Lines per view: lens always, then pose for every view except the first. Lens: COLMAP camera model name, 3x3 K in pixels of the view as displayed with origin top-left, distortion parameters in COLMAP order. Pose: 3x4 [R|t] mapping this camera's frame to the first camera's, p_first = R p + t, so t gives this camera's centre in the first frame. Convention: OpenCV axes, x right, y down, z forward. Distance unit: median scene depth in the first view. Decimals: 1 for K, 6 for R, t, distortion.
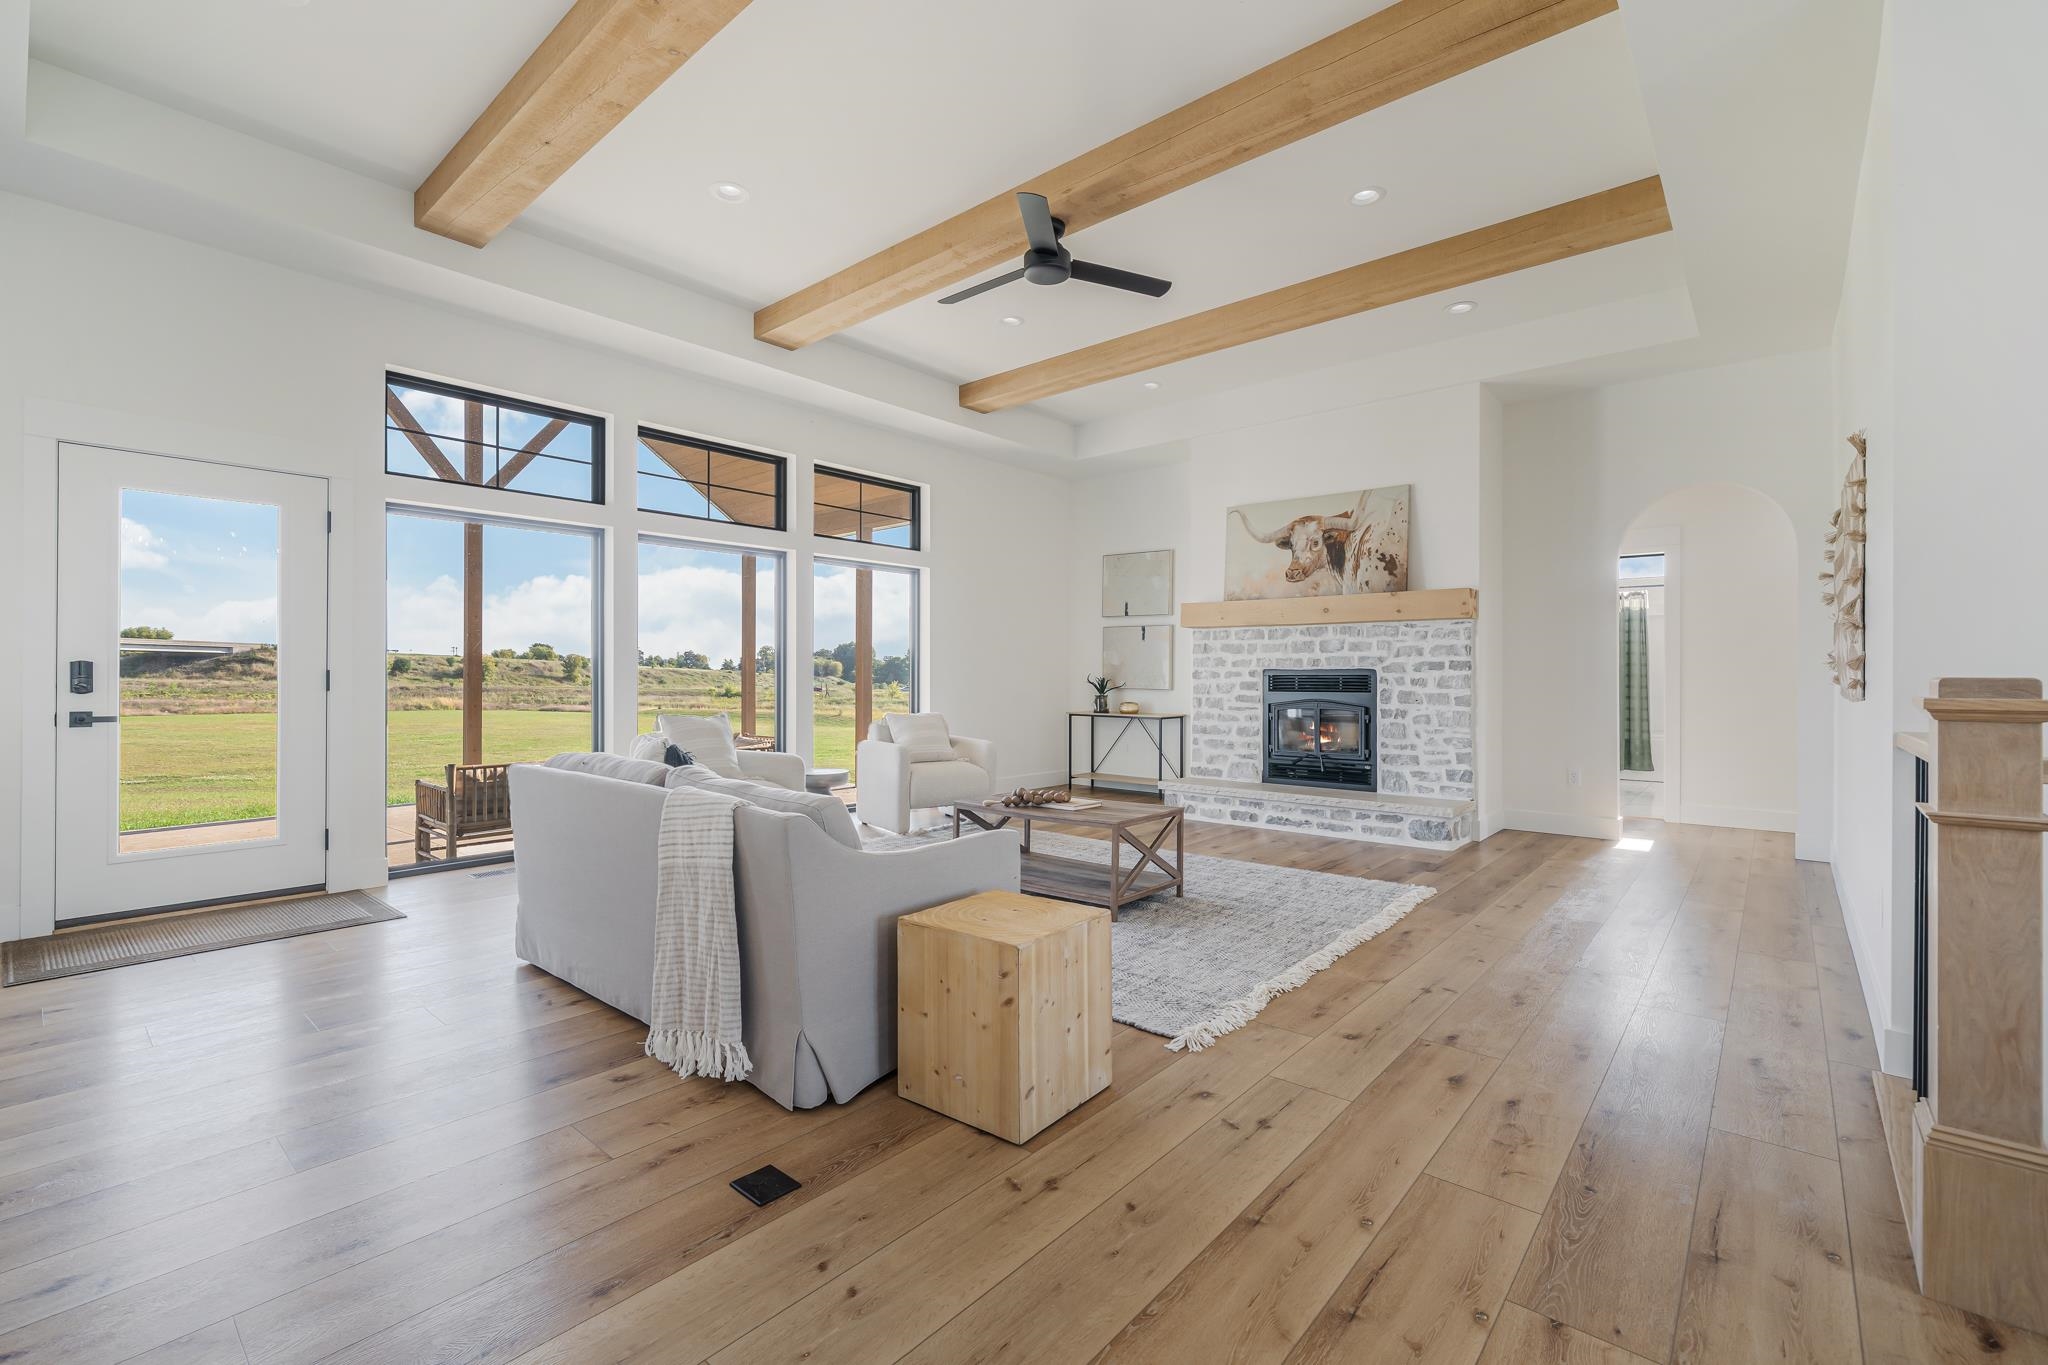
lens RADIAL K [[879.6, 0, 1010.5], [0, 879.6, 675.6], [0, 0, 1]] dist [0.002756, -0.000080]
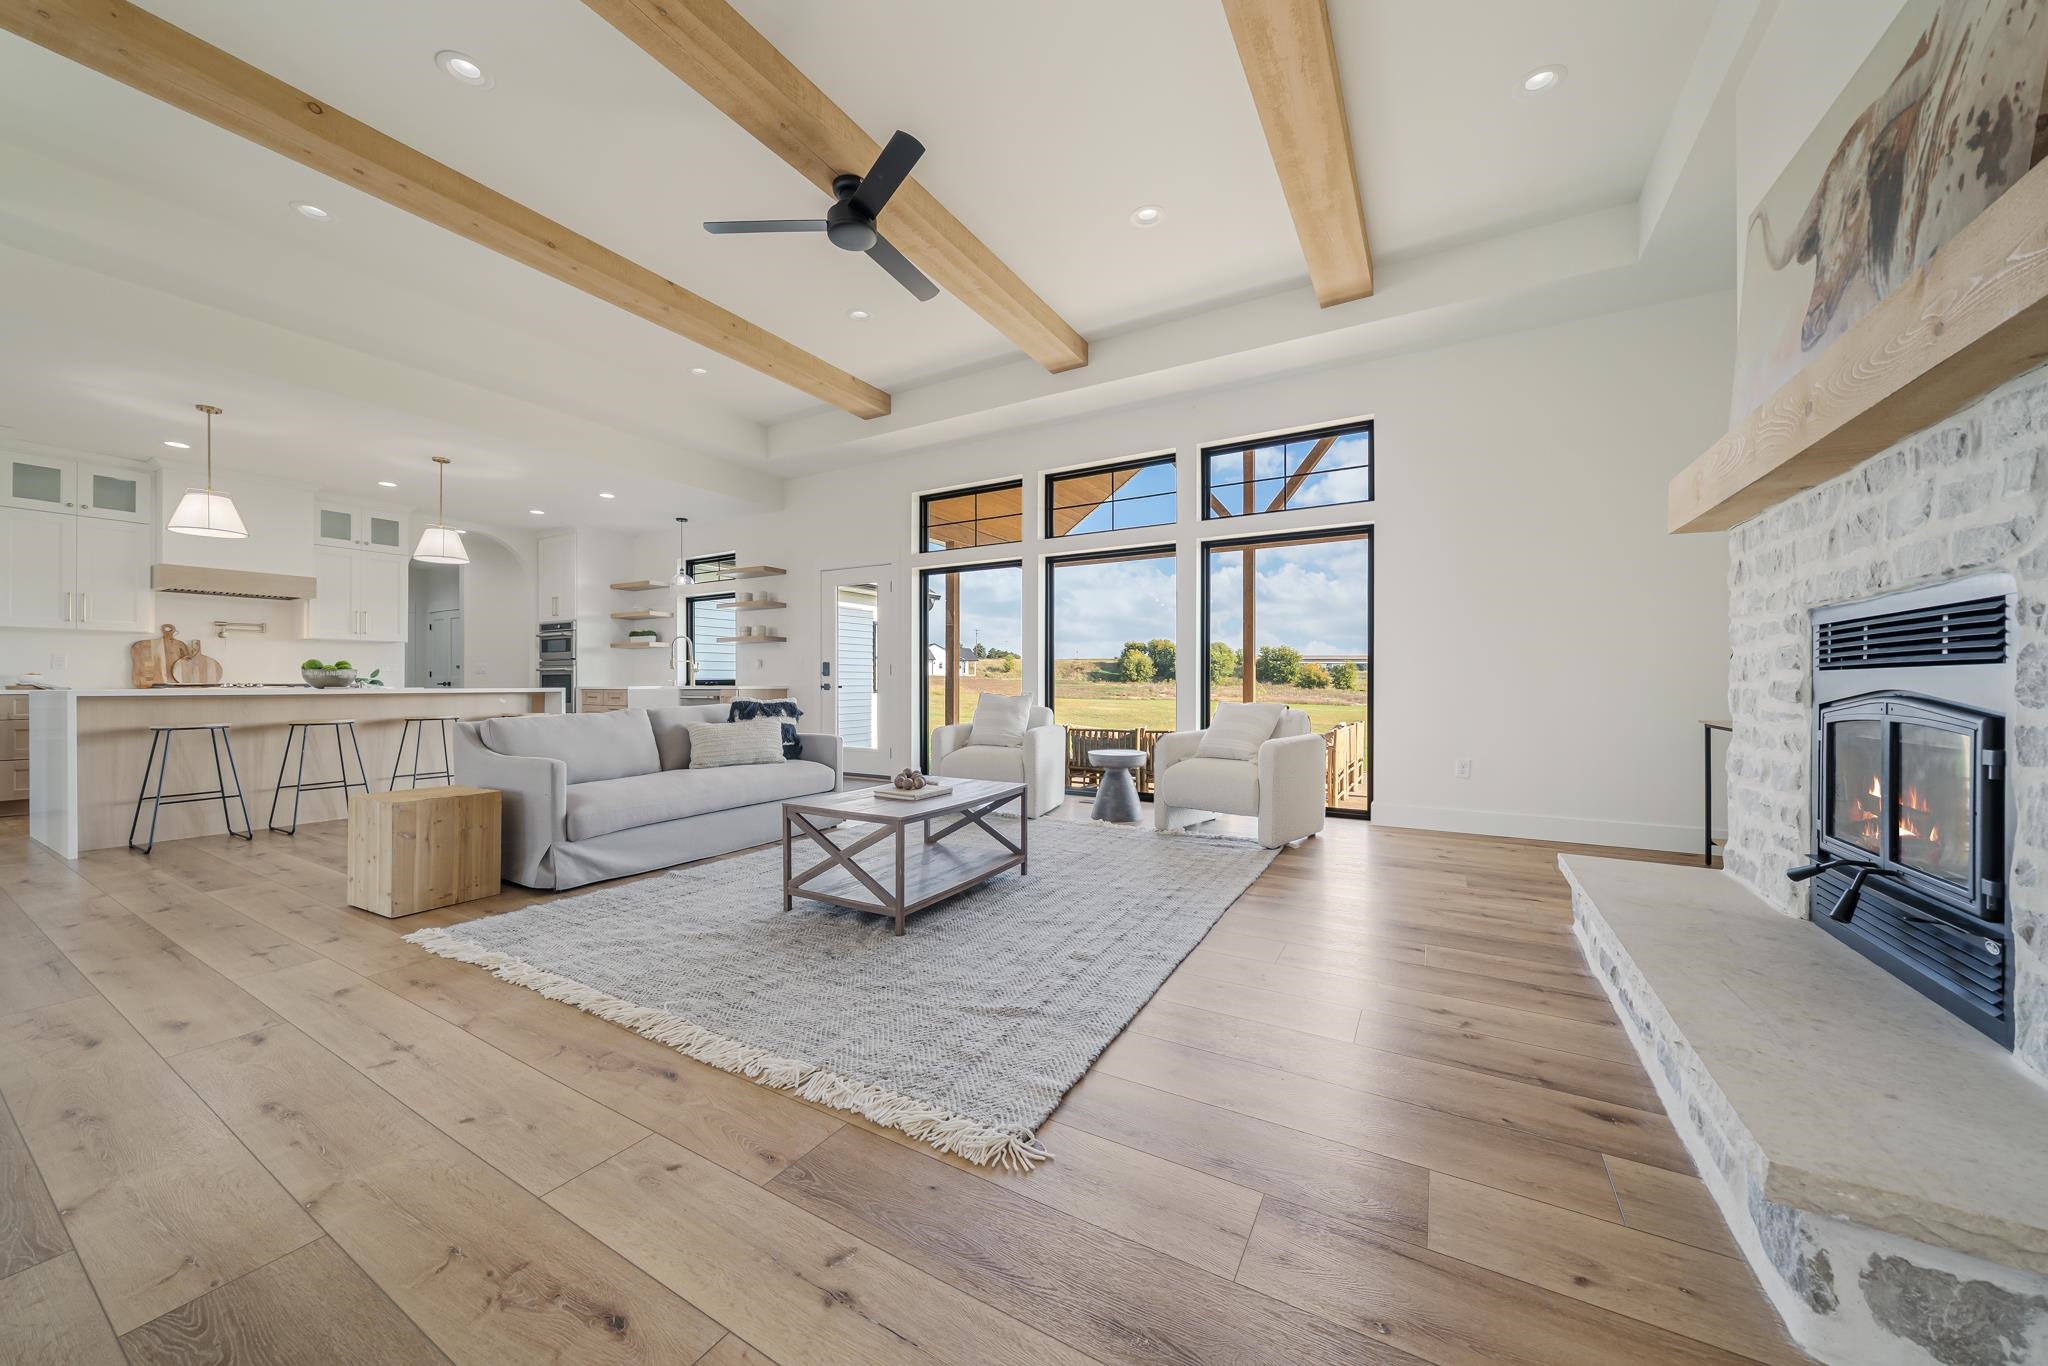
lens RADIAL K [[720.6, 0, 1015.5], [0, 720.6, 683.9], [0, 0, 1]] dist [-0.003954, 0.000090]
pose [[0.185656, 0.001349, -0.982614, 0.562521], [0.003377, 0.999992, 0.002011, 0.023948], [0.982609, -0.003692, 0.185650, 0.674514]]
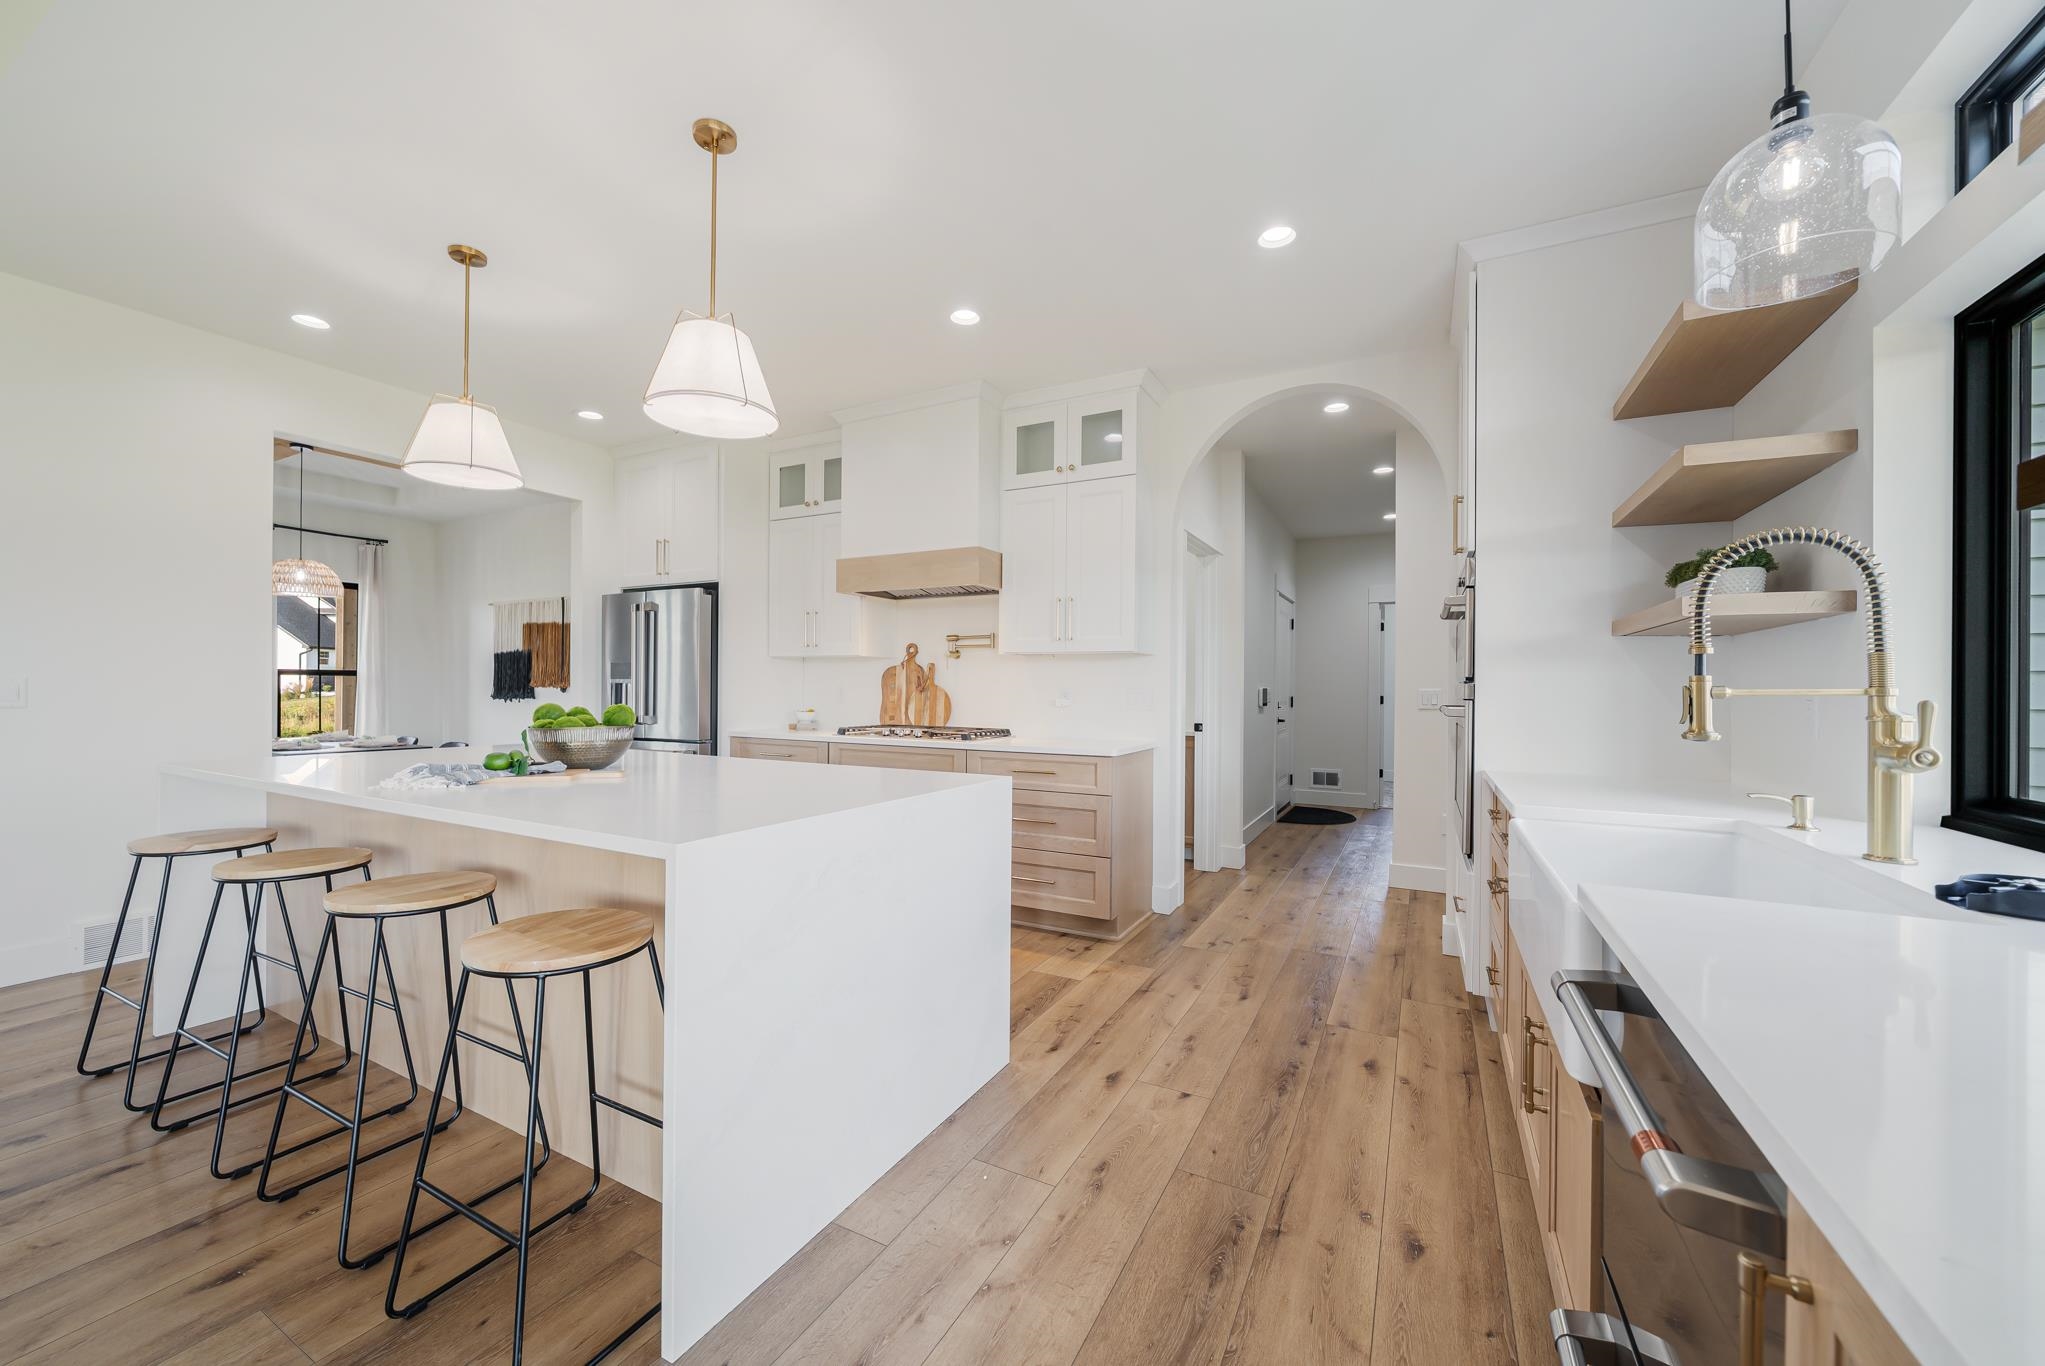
lens RADIAL K [[767.3, 0, 1022.5], [0, 767.3, 683.0], [0, 0, 1]] dist [-0.001161, -0.000247]
pose [[-0.971955, -0.009597, -0.234972, -0.538268], [-0.007742, 0.999931, -0.008817, -0.013990], [0.235040, -0.006751, -0.971962, 0.490113]]
